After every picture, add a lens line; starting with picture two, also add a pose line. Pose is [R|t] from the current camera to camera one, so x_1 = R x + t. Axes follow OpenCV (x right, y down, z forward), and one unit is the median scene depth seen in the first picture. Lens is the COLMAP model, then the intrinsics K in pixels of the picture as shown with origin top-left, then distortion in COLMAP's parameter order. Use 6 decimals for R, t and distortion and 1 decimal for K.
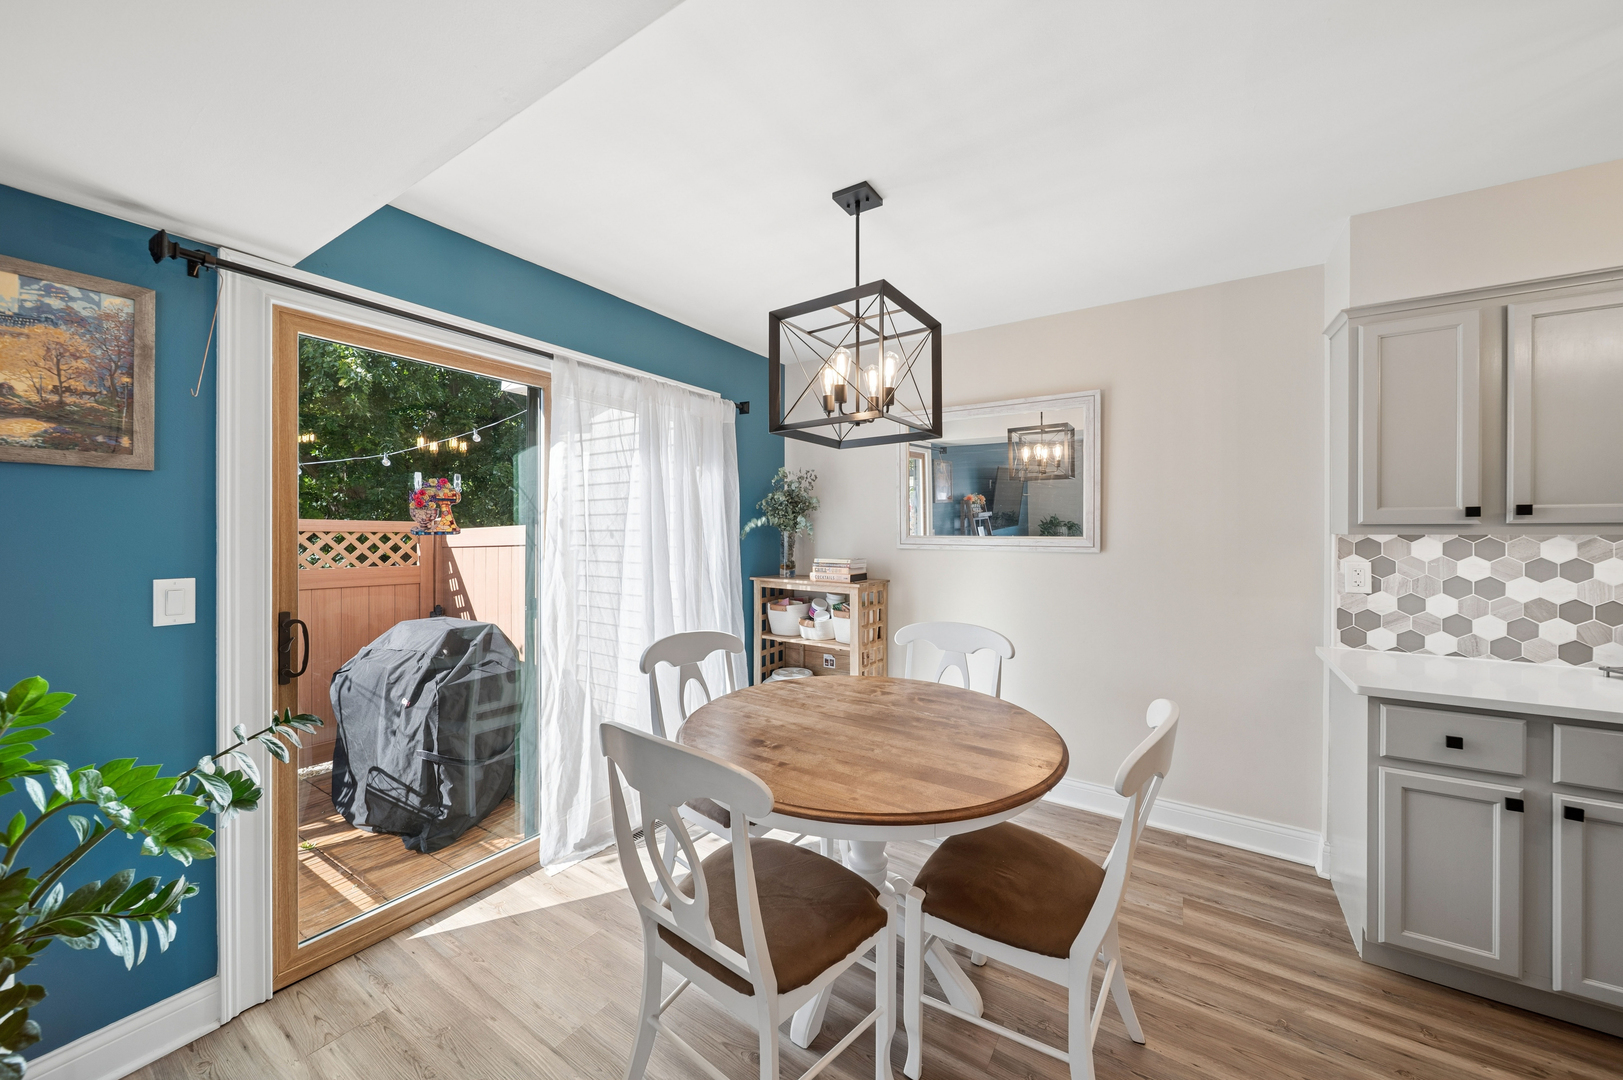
lens RADIAL K [[584.1, 0, 812.4], [0, 584.1, 531.0], [0, 0, 1]] dist [0.000703, -0.000020]
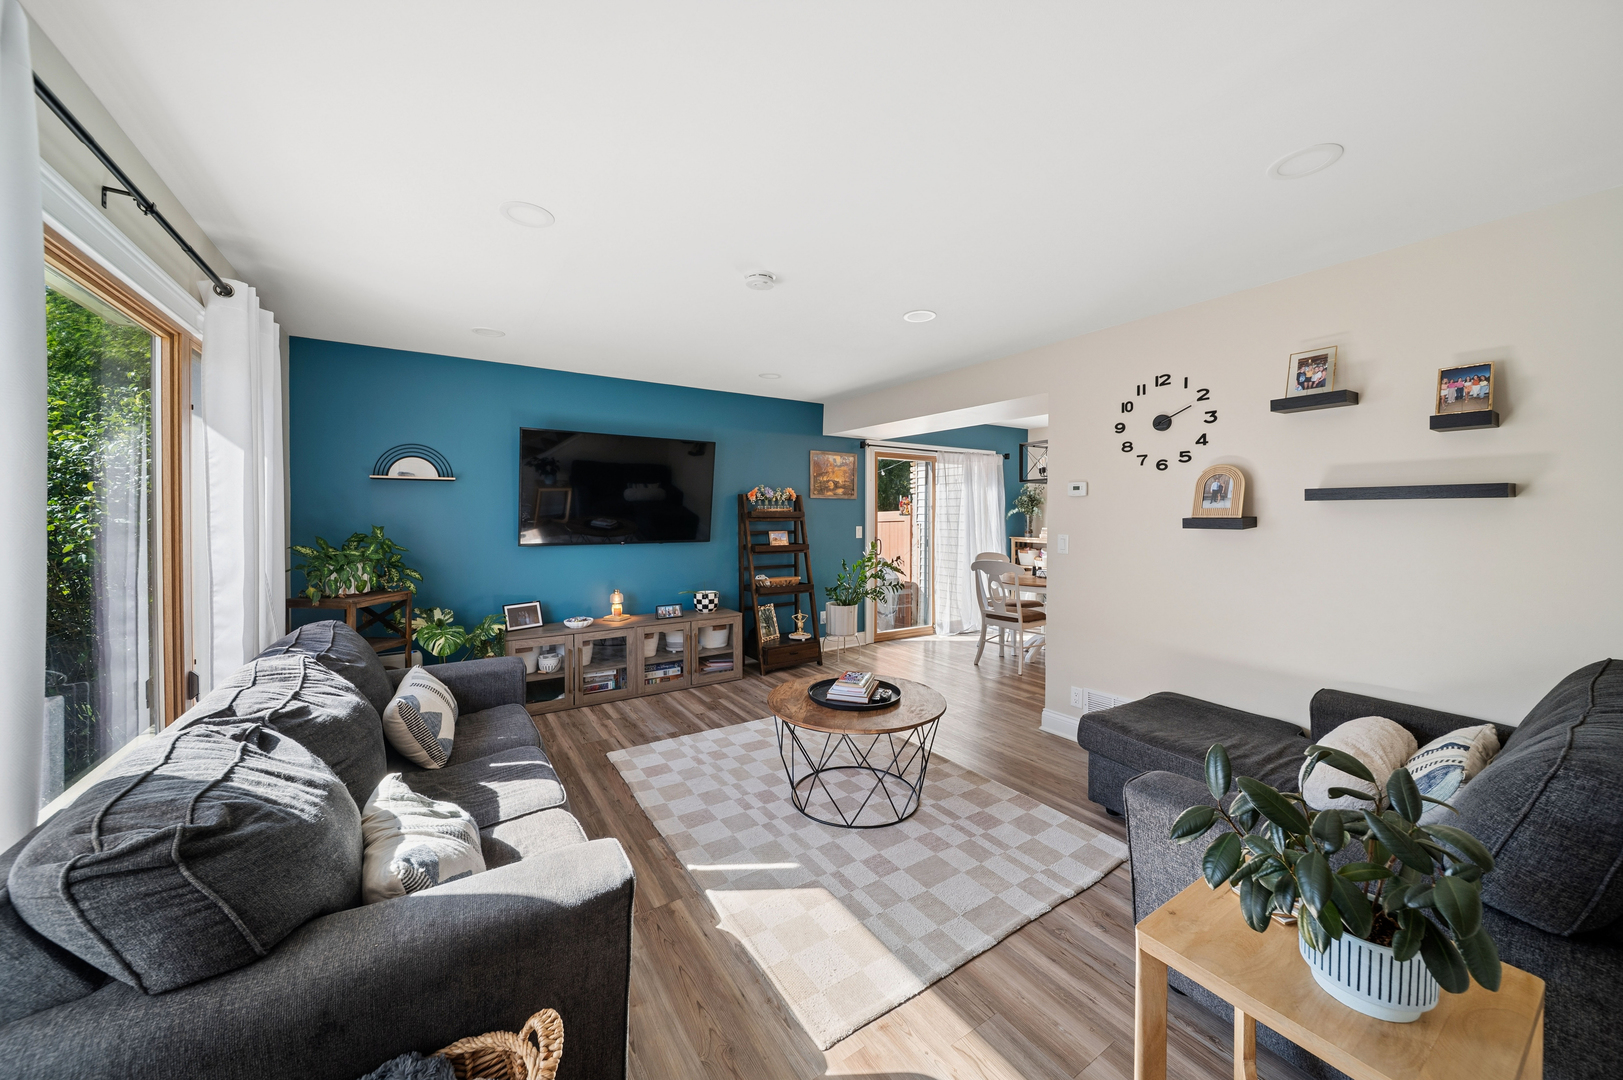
lens RADIAL K [[584.1, 0, 807.3], [0, 584.1, 524.8], [0, 0, 1]] dist [0.000703, -0.000020]
pose [[0.914307, 0.005241, -0.404988, 0.098682], [0.000040, 0.999915, 0.013031, 0.011534], [0.405022, -0.011930, 0.914229, -1.512229]]
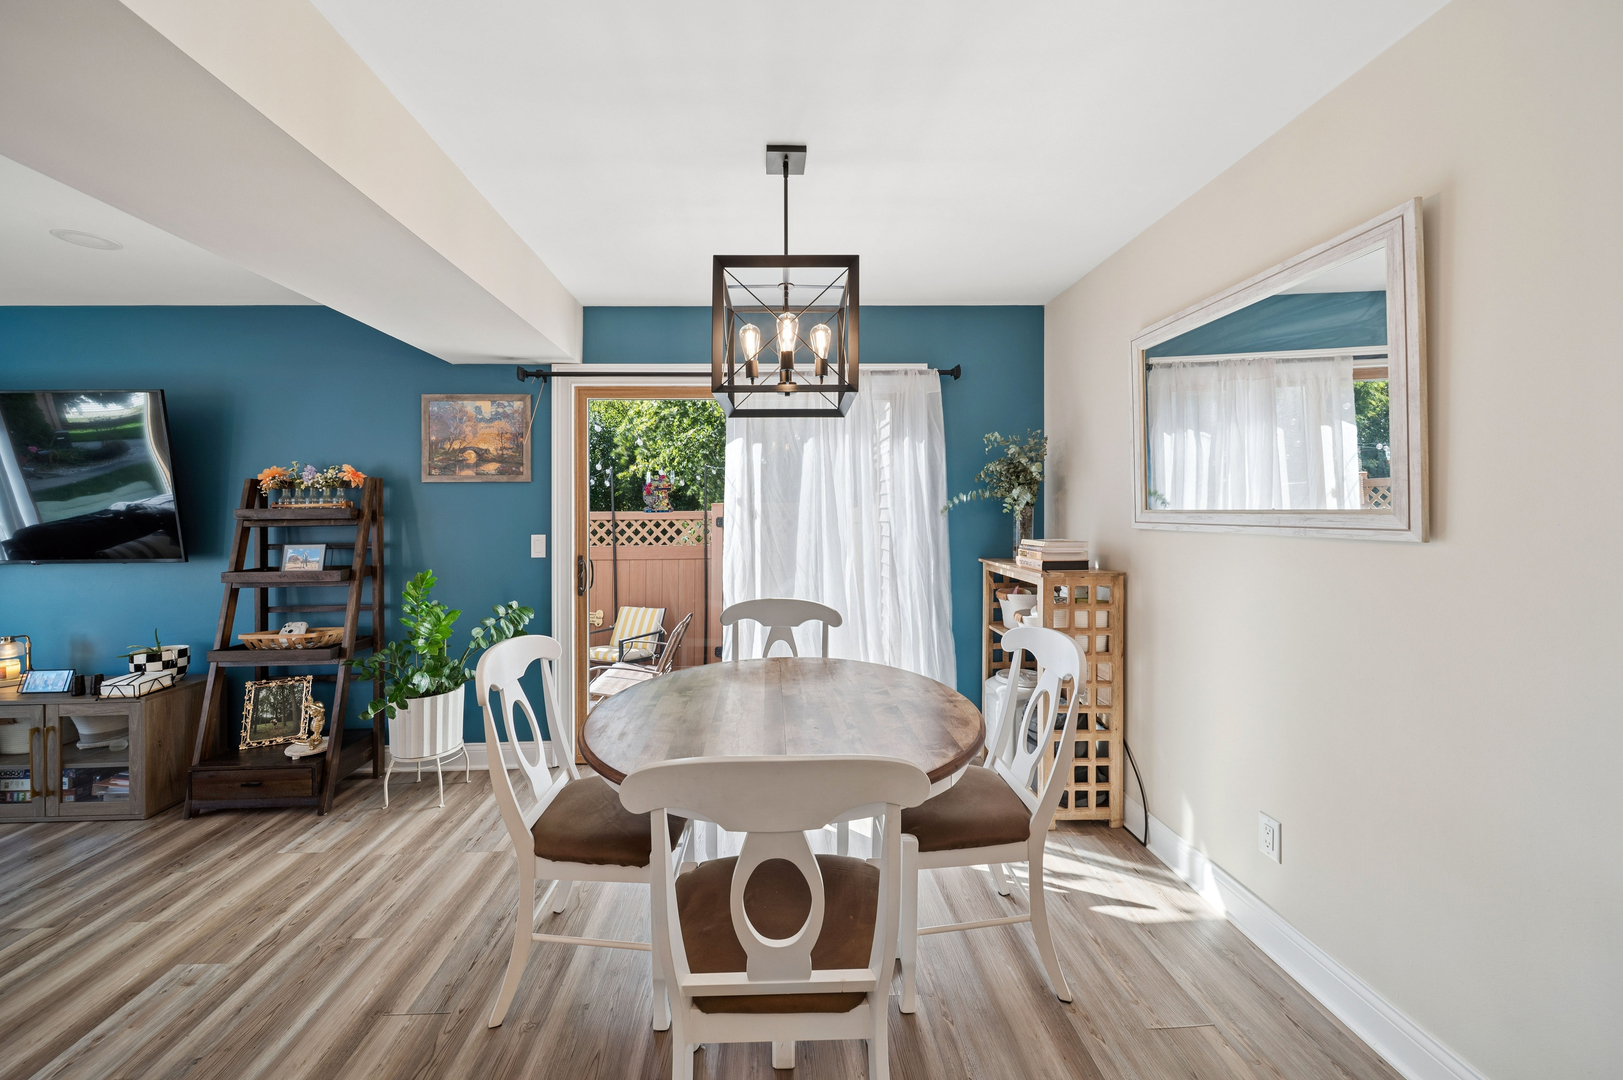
lens RADIAL K [[584.1, 0, 775.9], [0, 584.1, 510.8], [0, 0, 1]] dist [0.000703, -0.000020]
pose [[0.568839, -0.009679, -0.822392, 0.575994], [0.007788, 0.999949, -0.006382, 0.010451], [0.822412, -0.002775, 0.568886, 0.293971]]
